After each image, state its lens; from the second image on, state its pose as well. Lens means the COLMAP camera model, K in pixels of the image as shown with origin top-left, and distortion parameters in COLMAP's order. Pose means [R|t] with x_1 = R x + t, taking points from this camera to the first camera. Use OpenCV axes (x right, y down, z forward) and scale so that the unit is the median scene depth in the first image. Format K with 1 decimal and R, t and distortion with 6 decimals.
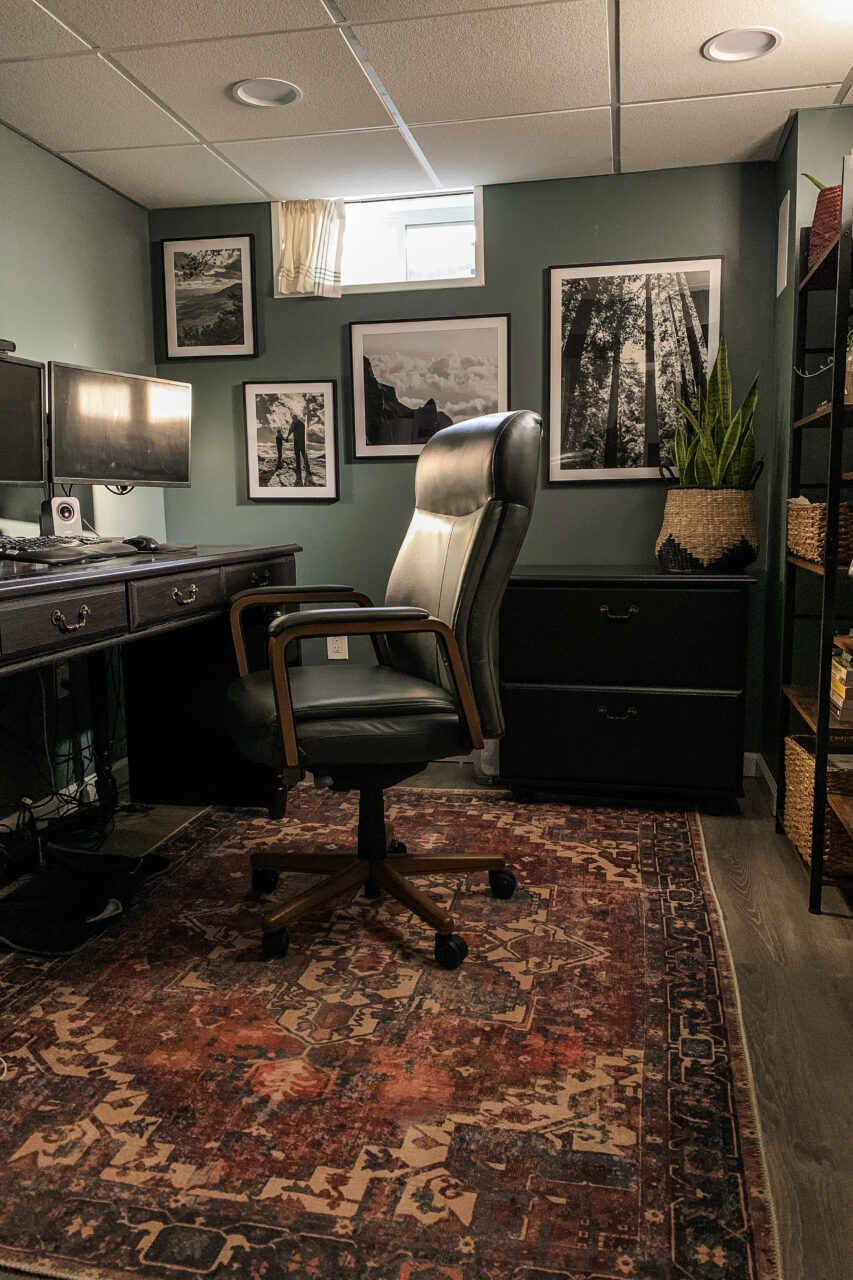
lens RADIAL K [[985.6, 0, 392.4], [0, 985.6, 635.9], [0, 0, 1]] dist [0.113680, -0.005166]
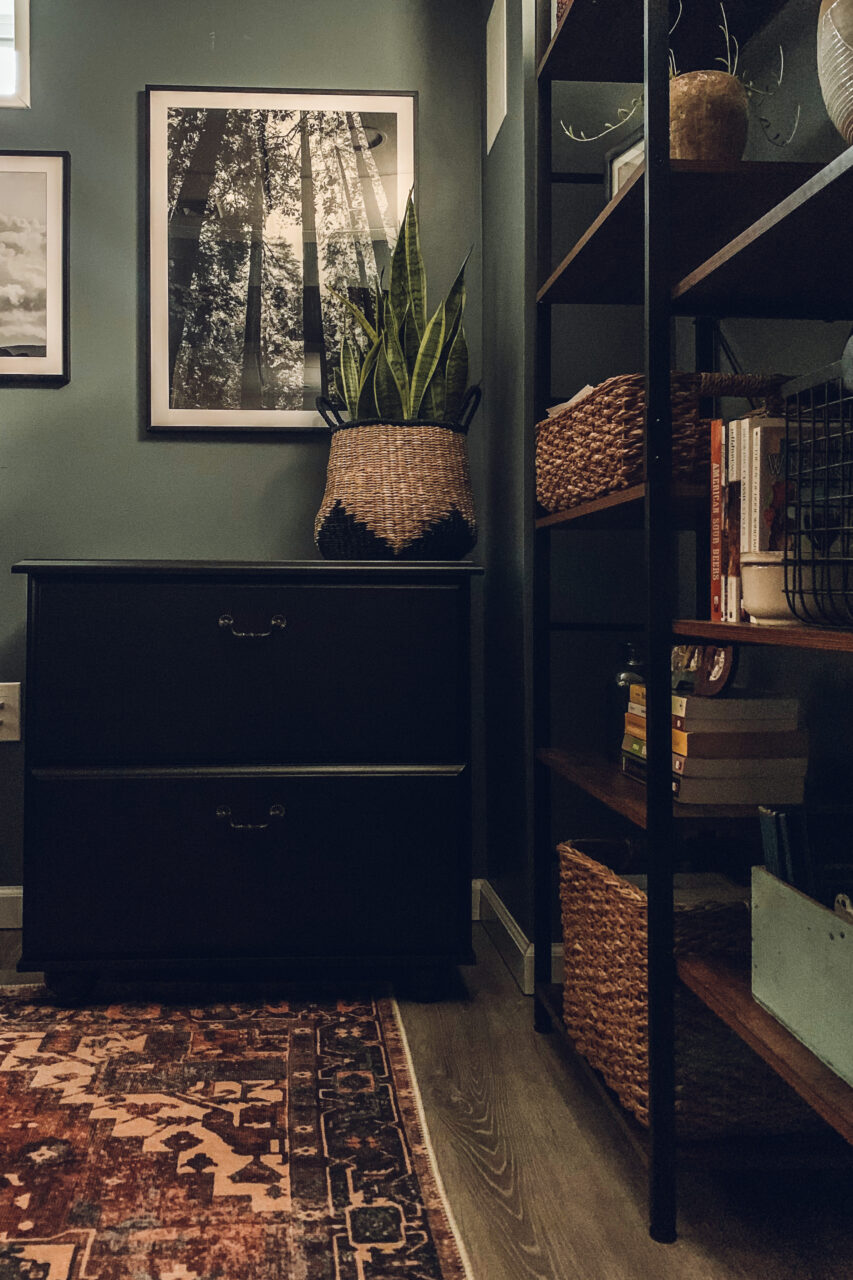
lens RADIAL K [[985.6, 0, 392.4], [0, 985.6, 635.9], [0, 0, 1]] dist [0.113680, -0.005166]
pose [[0.941756, 0.040435, 0.333857, 0.115527], [0.007920, 0.989804, -0.142219, 0.058920], [-0.336204, 0.136579, 0.931833, 0.467283]]
